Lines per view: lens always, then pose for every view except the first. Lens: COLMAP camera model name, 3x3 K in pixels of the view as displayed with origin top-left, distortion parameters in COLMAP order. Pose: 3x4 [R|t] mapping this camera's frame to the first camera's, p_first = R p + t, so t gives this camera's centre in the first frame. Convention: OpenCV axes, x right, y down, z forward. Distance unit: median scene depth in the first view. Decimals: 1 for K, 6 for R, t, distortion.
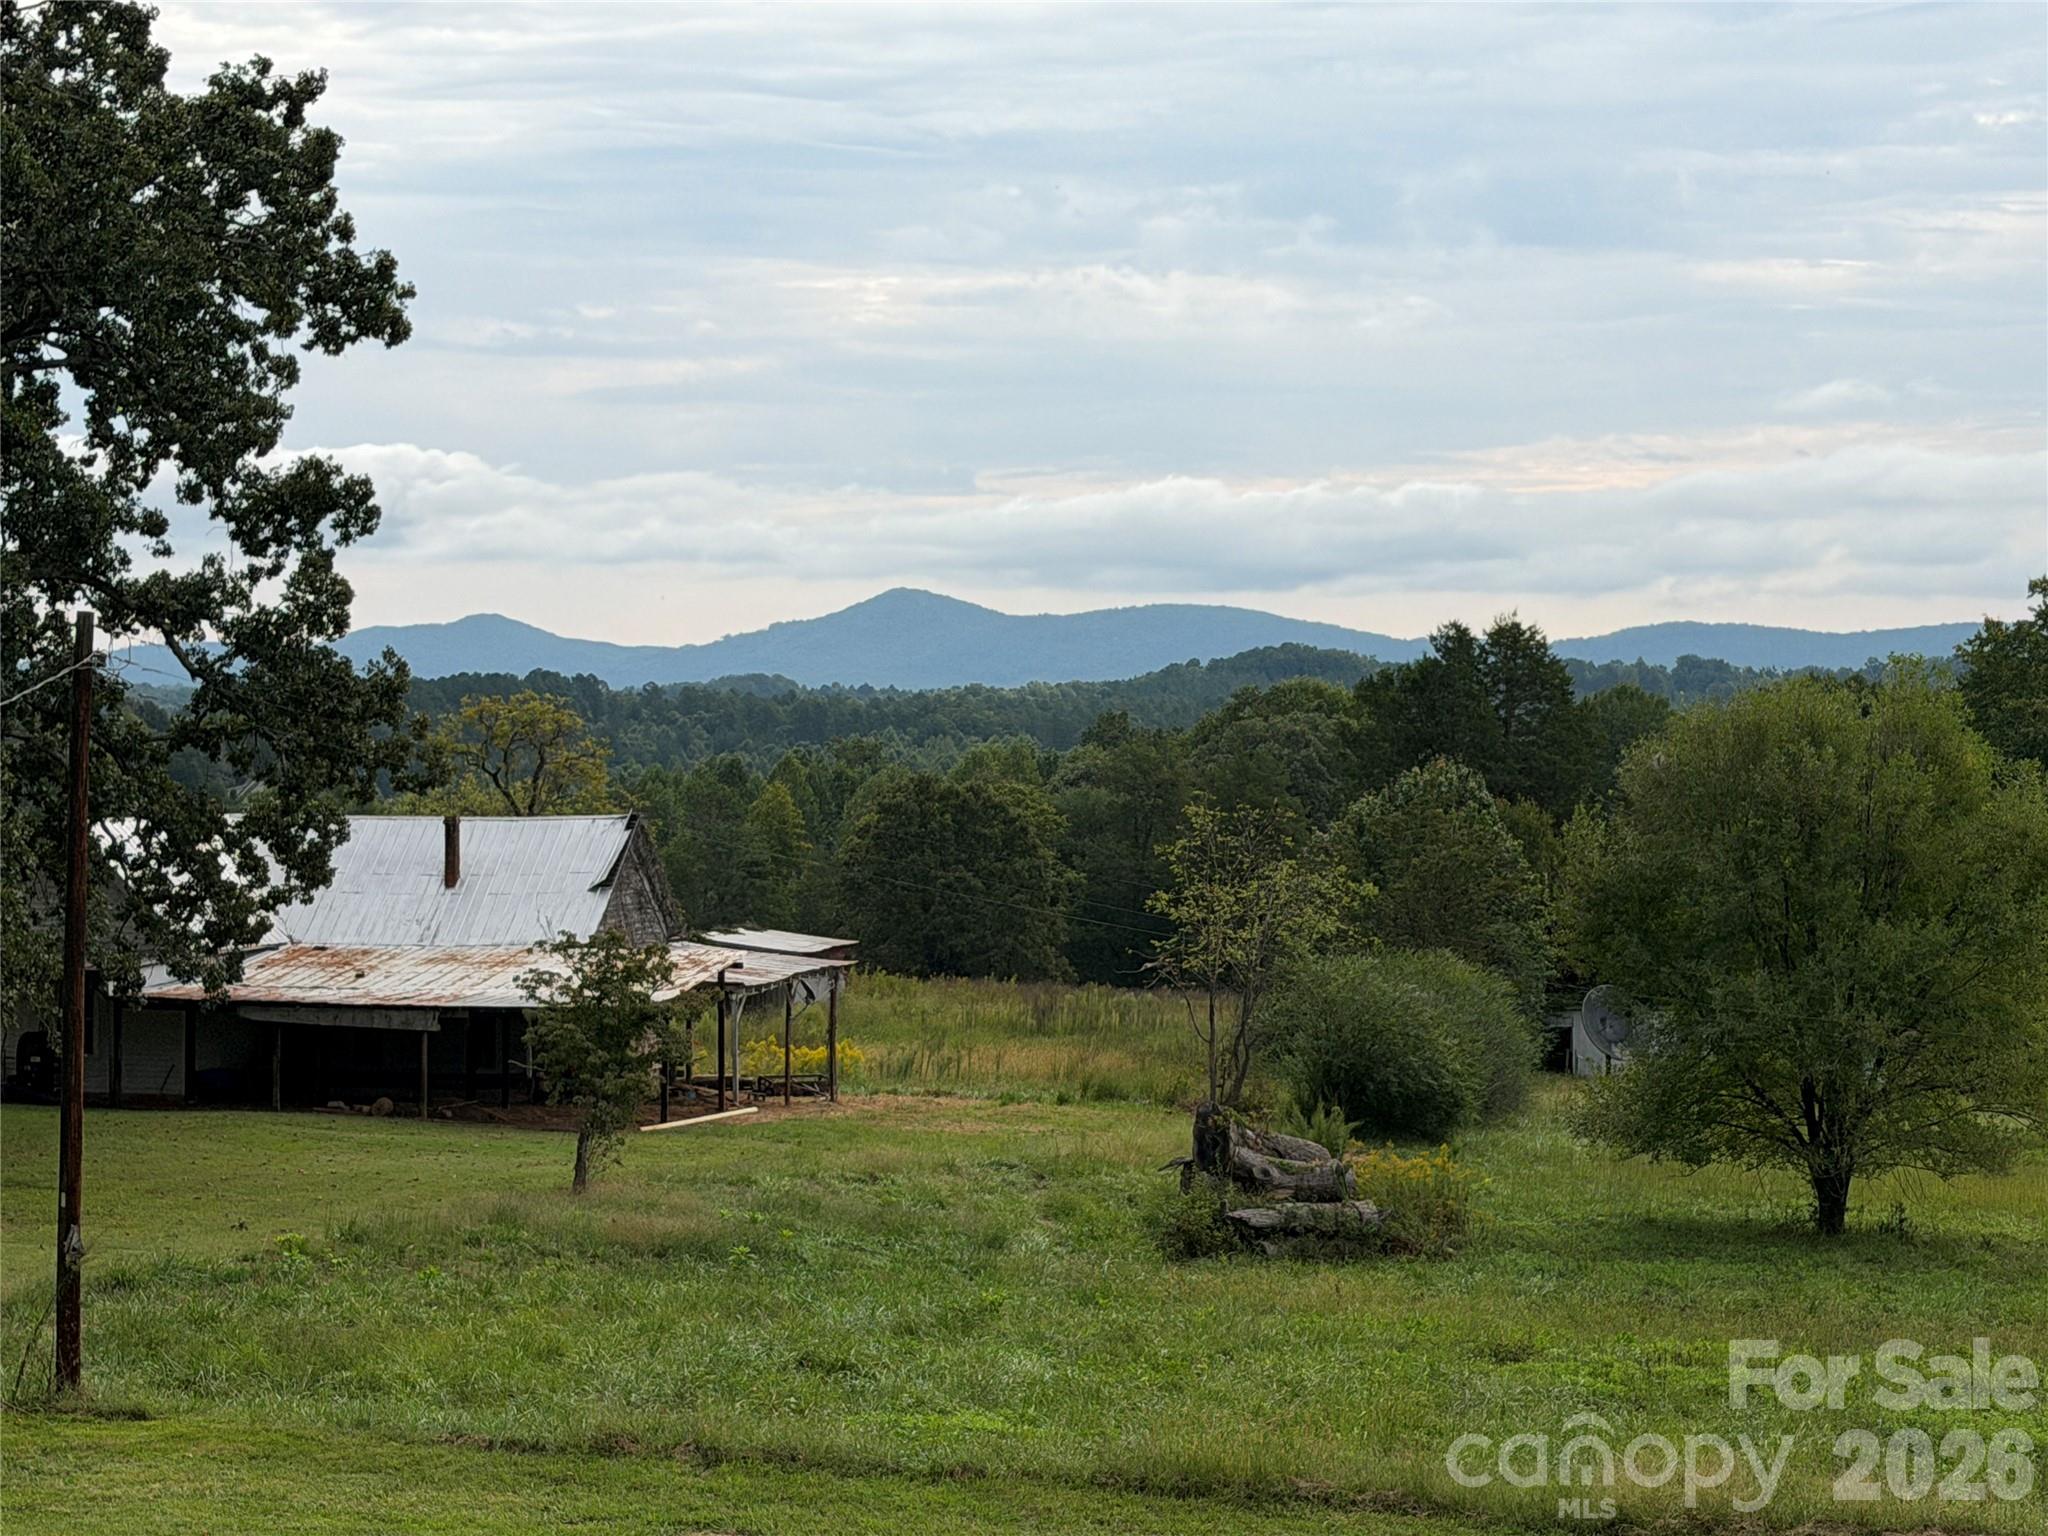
lens RADIAL K [[4554.0, 0, 1024.0], [0, 4554.0, 768.0], [0, 0, 1]] dist [0.073308, 0.246826]
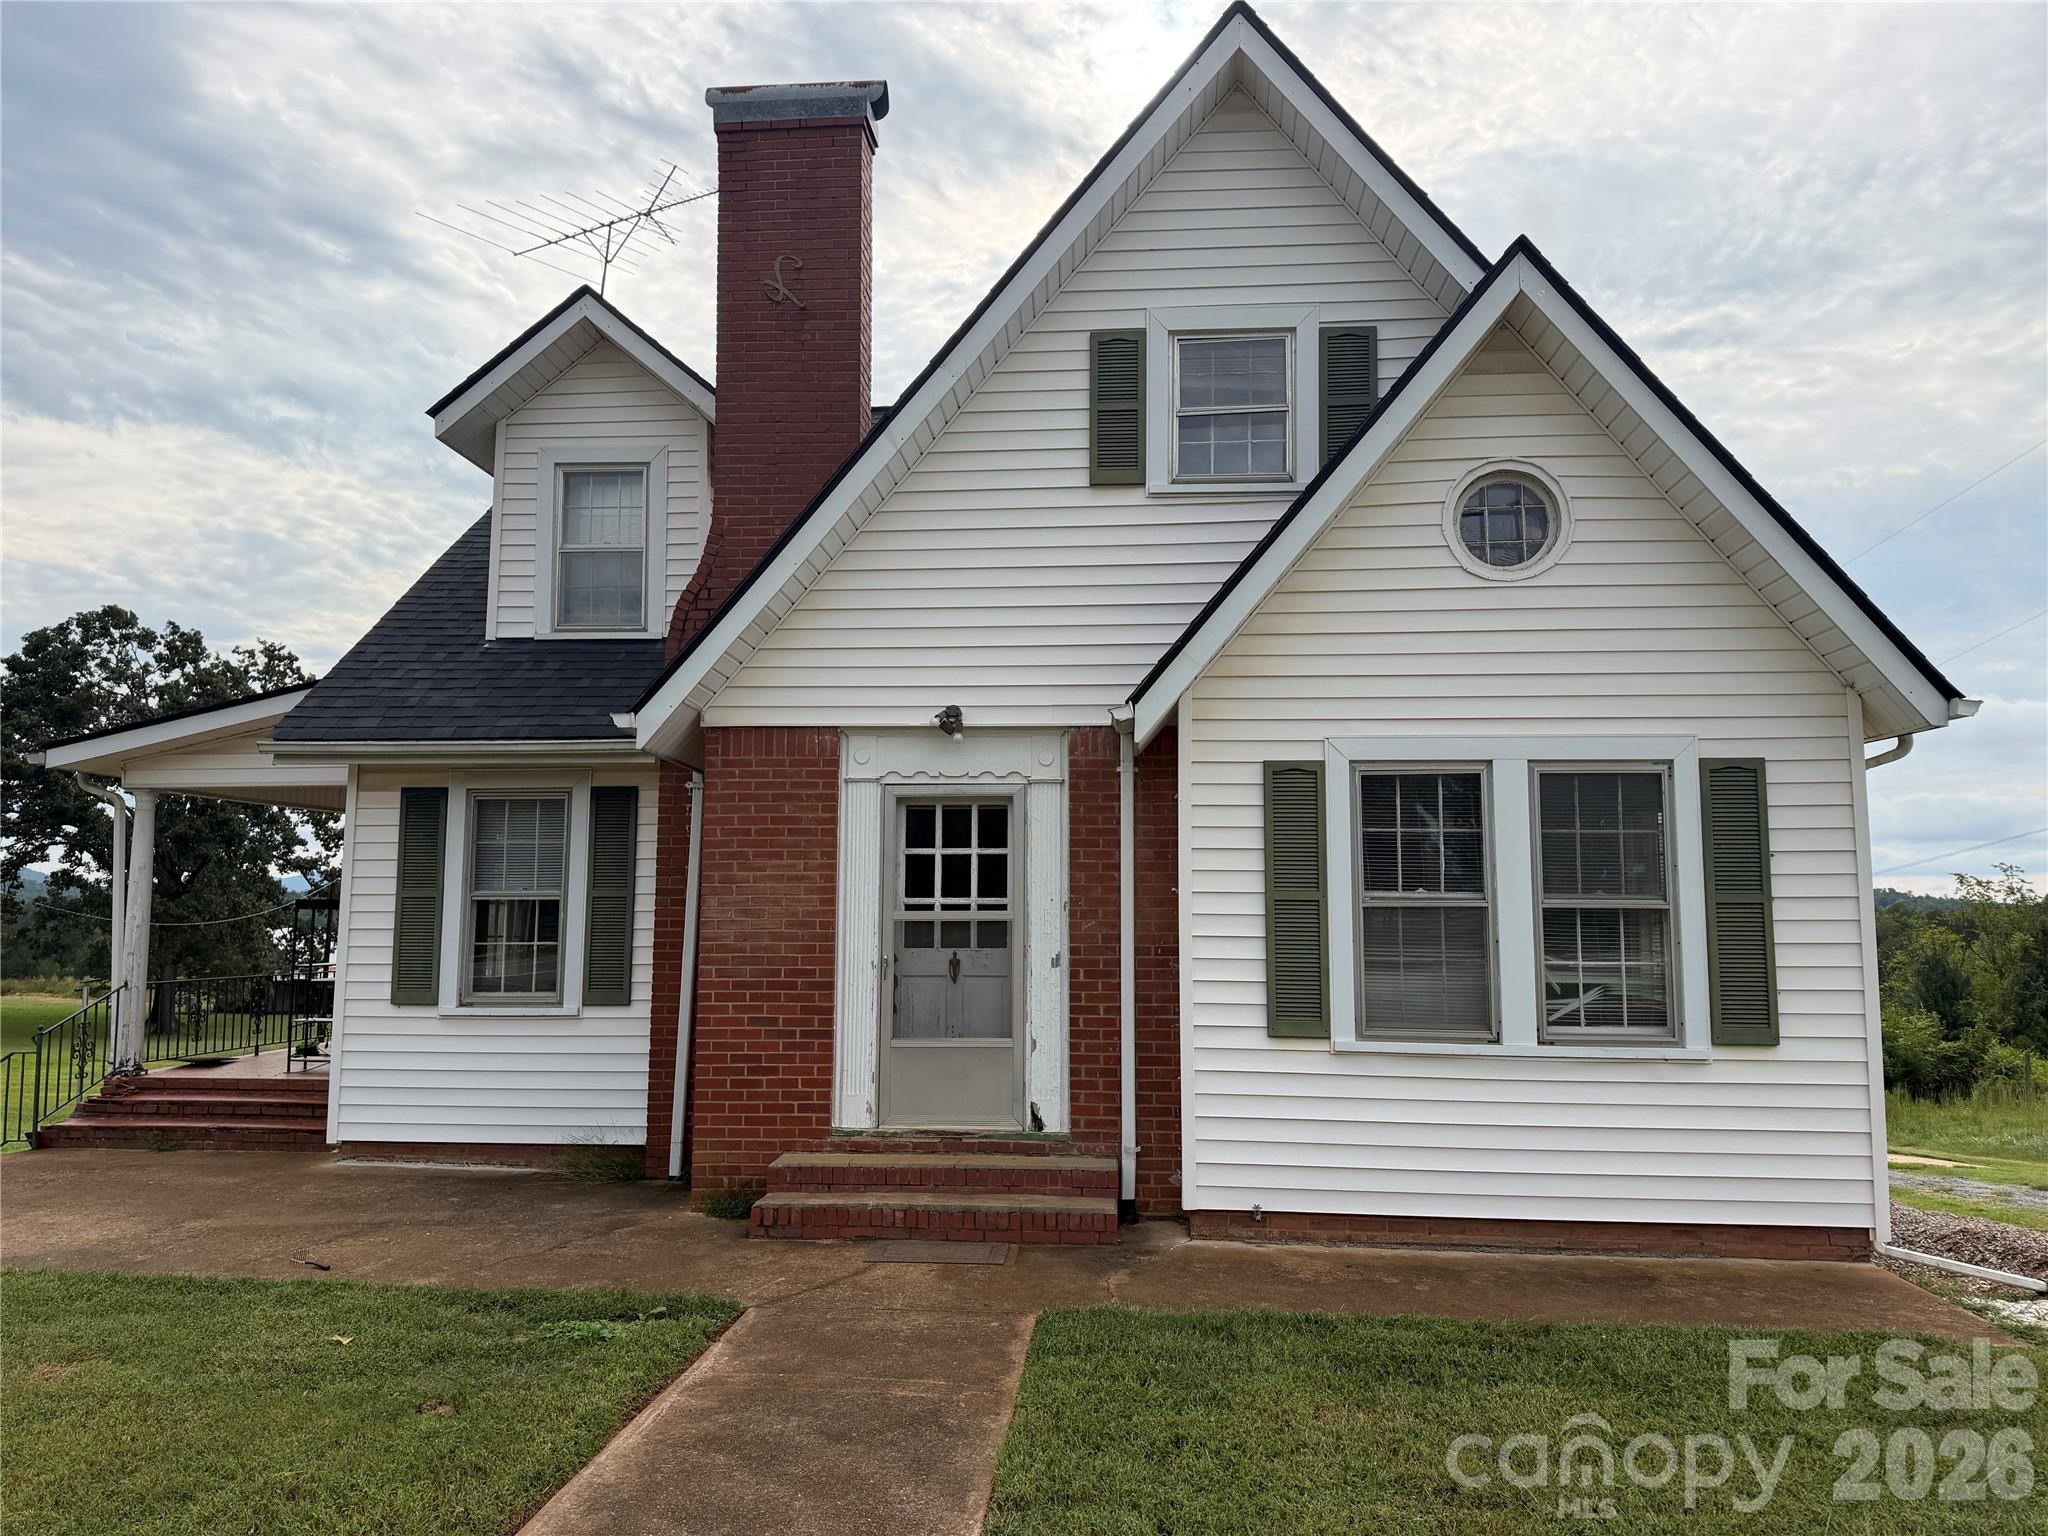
lens RADIAL K [[1422.2, 0, 1023.9], [0, 1422.2, 775.0], [0, 0, 1]] dist [0.098094, -0.132873]
pose [[0.950681, 0.033374, 0.308370, -0.007341], [-0.002108, 0.994867, -0.101172, 0.005827], [-0.310163, 0.095532, 0.945871, -0.215919]]
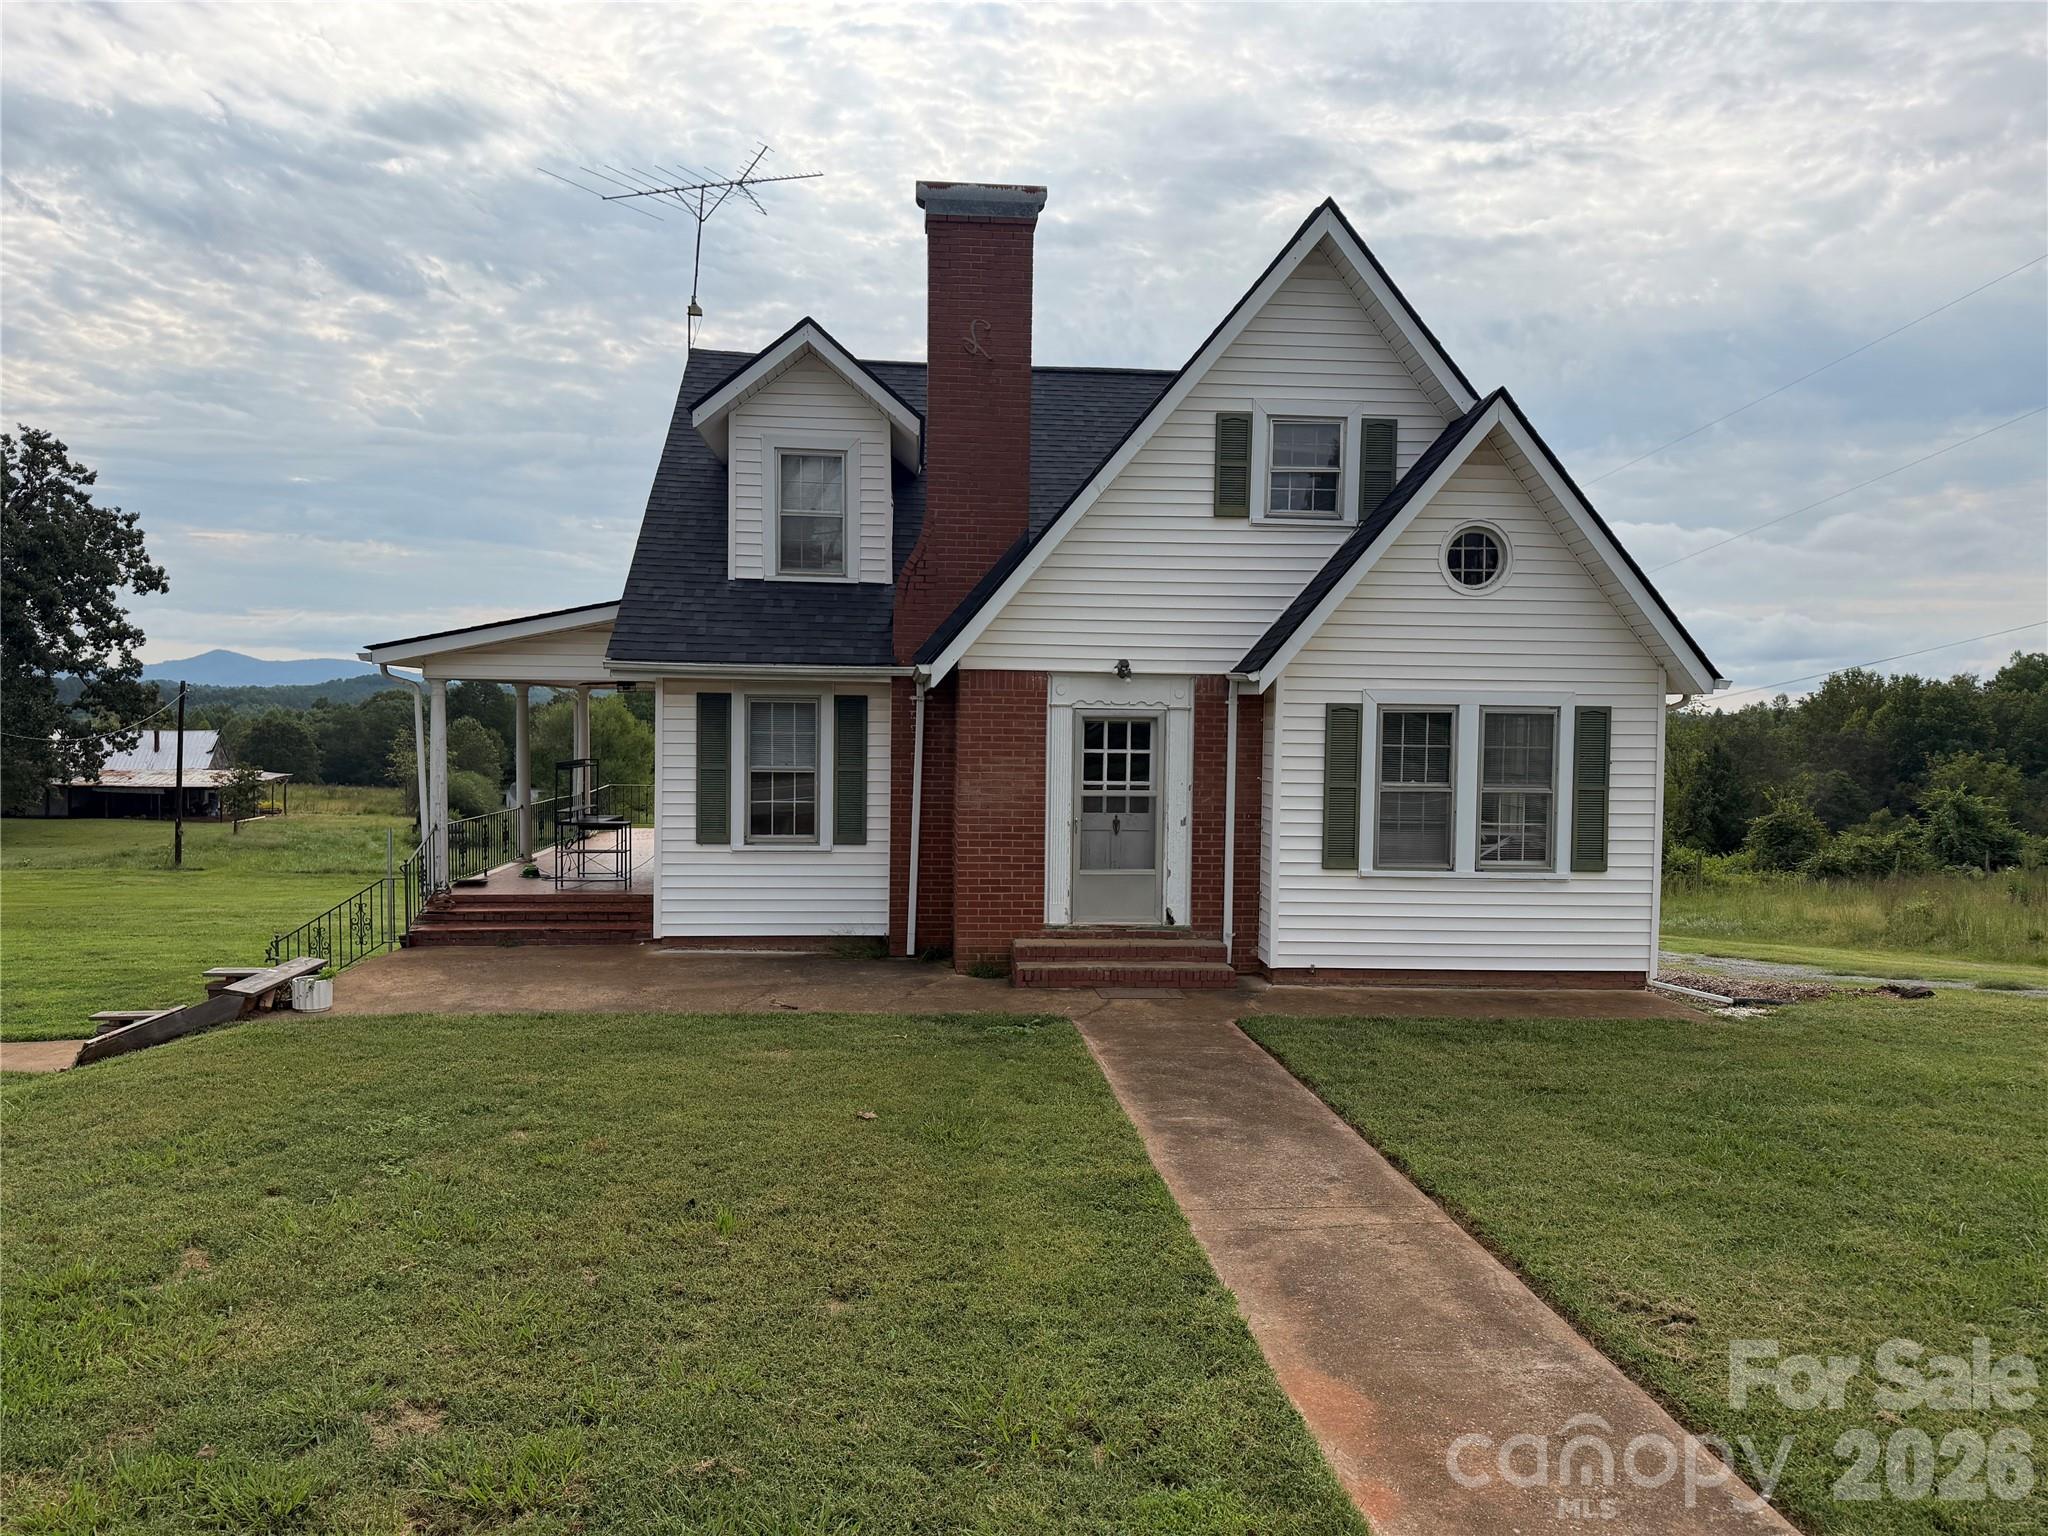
lens RADIAL K [[1406.1, 0, 1020.8], [0, 1406.1, 781.8], [0, 0, 1]] dist [0.136847, -0.188977]
pose [[0.887223, -0.007708, 0.461276, -0.061805], [-0.012131, 0.999125, 0.040029, -0.001704], [-0.461181, -0.041111, 0.886353, -0.251604]]
